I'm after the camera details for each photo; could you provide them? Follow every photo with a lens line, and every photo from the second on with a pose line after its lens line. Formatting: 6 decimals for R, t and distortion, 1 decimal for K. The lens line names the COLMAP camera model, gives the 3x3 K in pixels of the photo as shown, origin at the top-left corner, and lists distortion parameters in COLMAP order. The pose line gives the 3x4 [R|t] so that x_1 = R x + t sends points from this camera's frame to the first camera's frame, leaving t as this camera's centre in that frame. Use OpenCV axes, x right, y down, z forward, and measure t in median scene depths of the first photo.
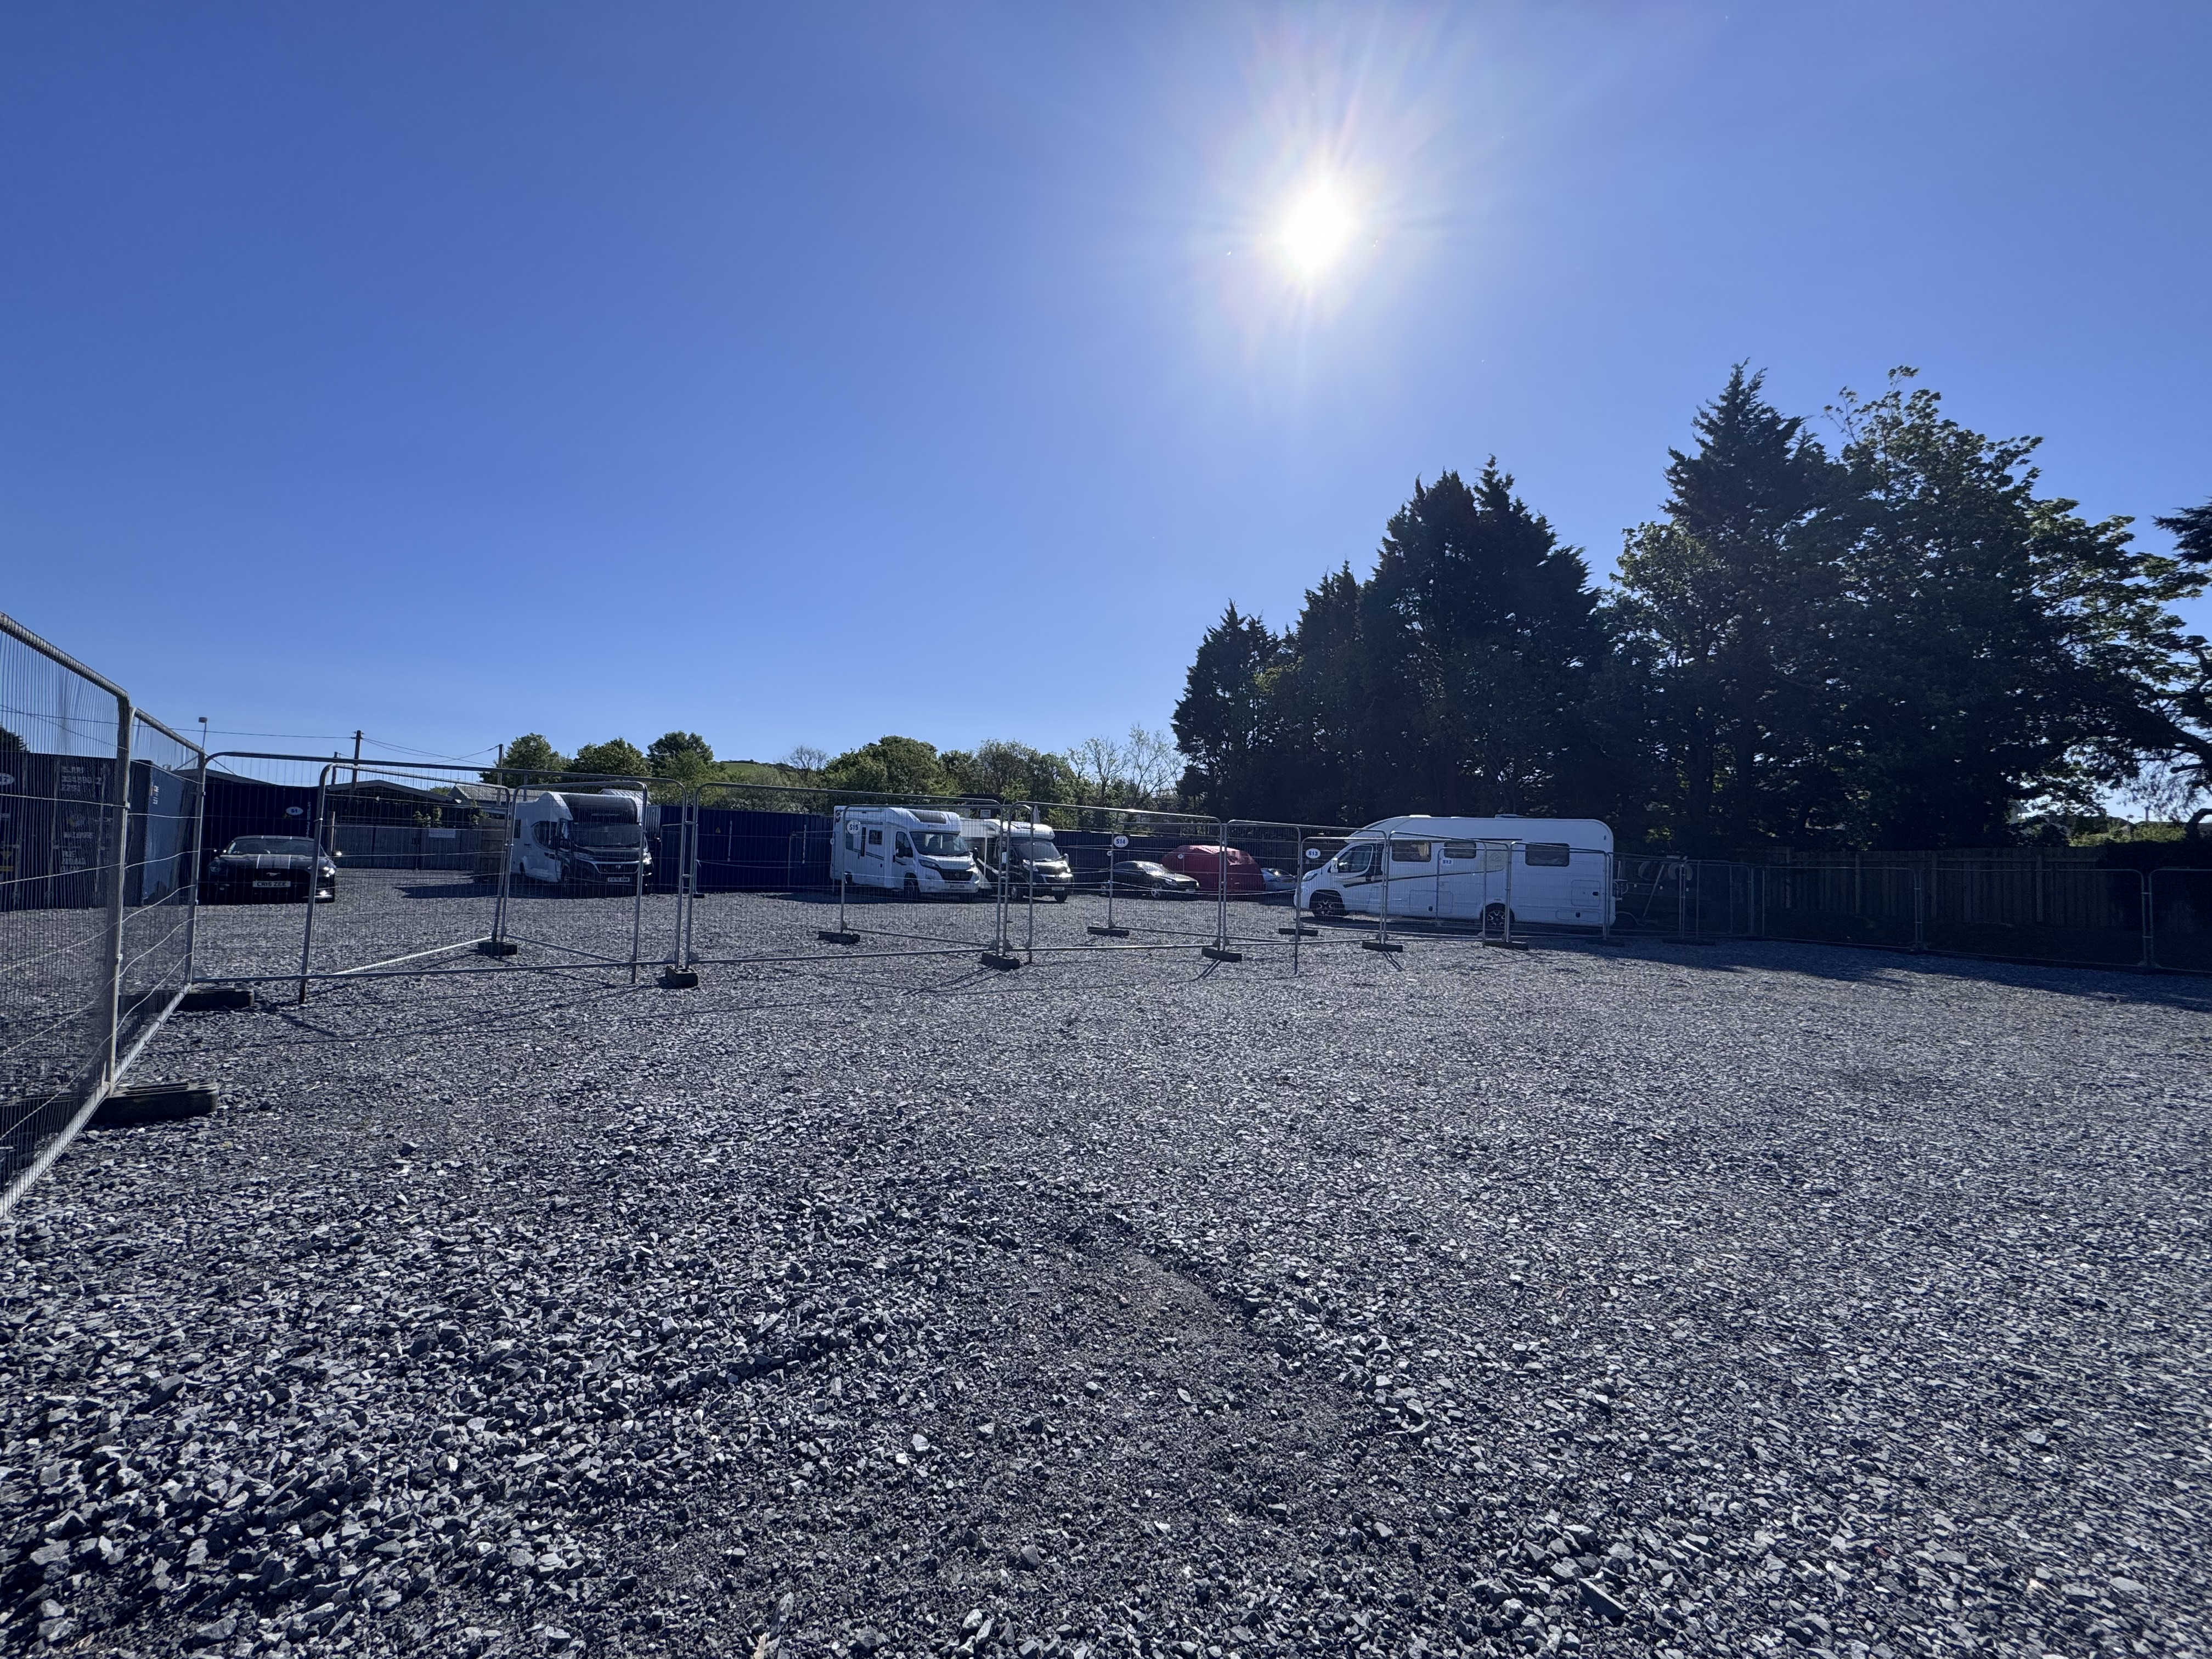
lens RADIAL K [[873.4, 0, 1112.9], [0, 873.4, 830.4], [0, 0, 1]] dist [-0.003350, 0.000363]
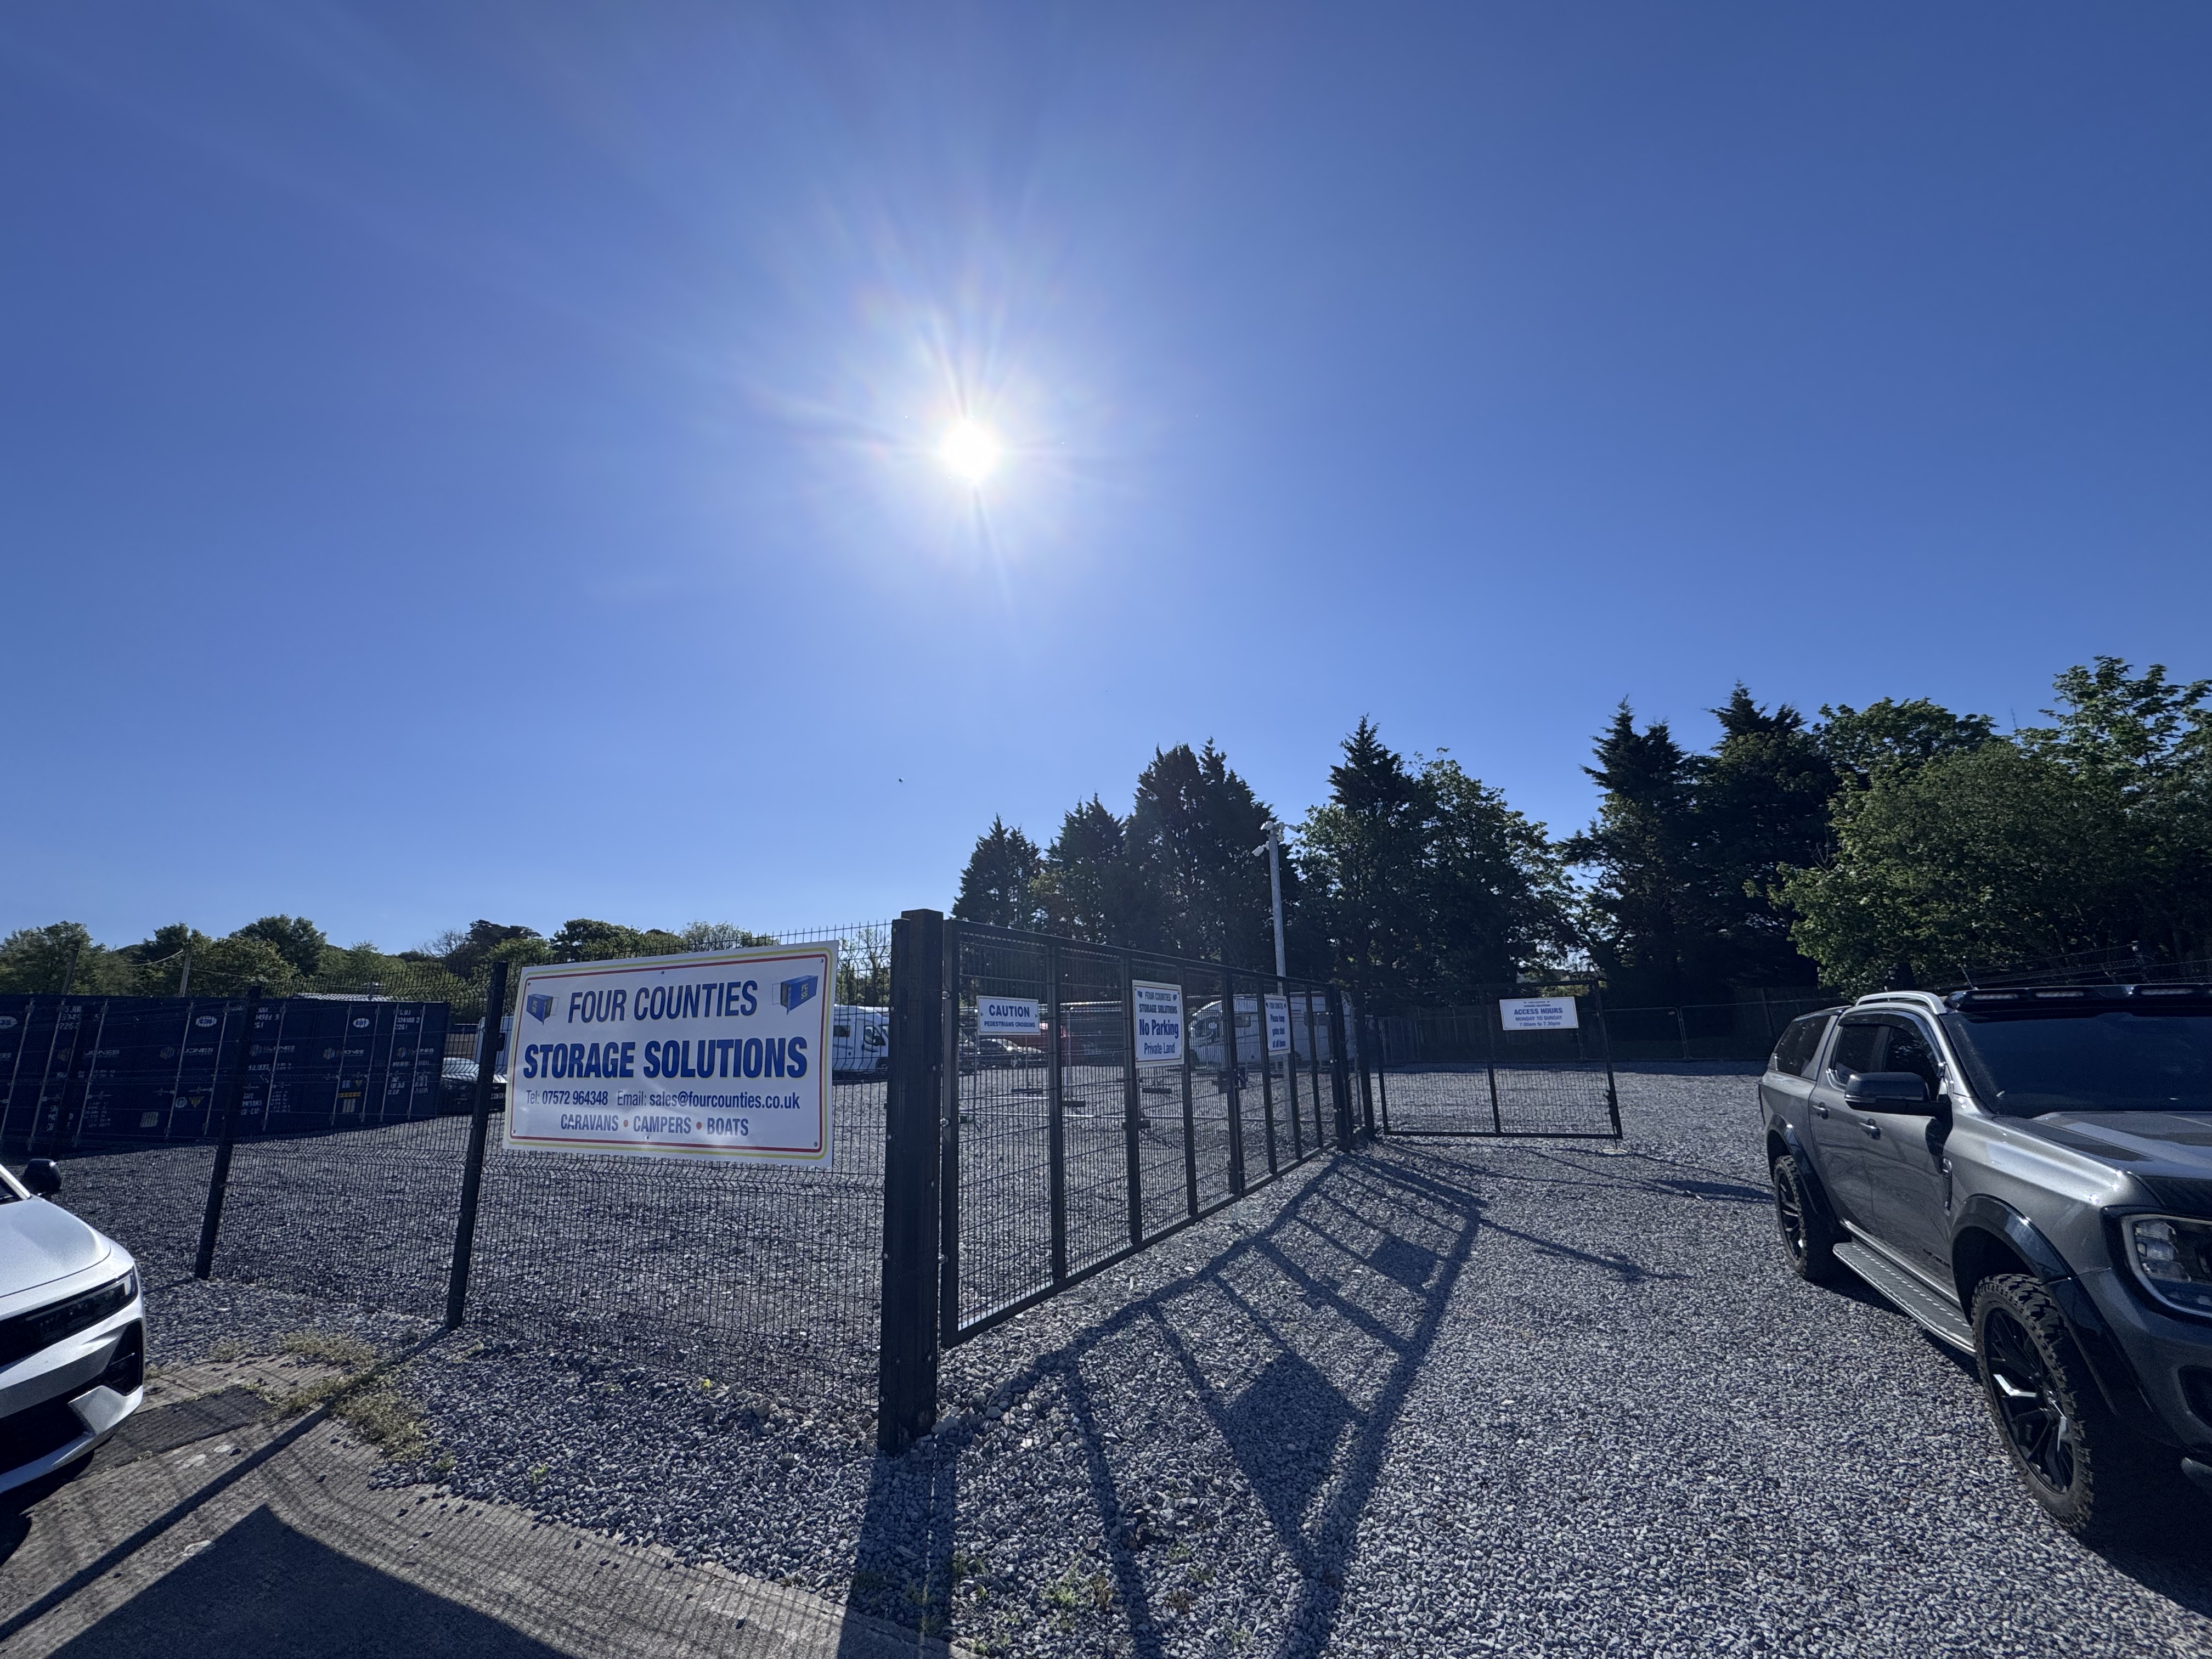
lens RADIAL K [[873.4, 0, 1112.9], [0, 873.4, 830.4], [0, 0, 1]] dist [-0.003350, 0.000363]
pose [[0.930923, 0.029961, 0.363984, -0.764379], [0.042090, 0.981187, -0.188415, -0.043555], [-0.362781, 0.190720, 0.912149, -0.744697]]
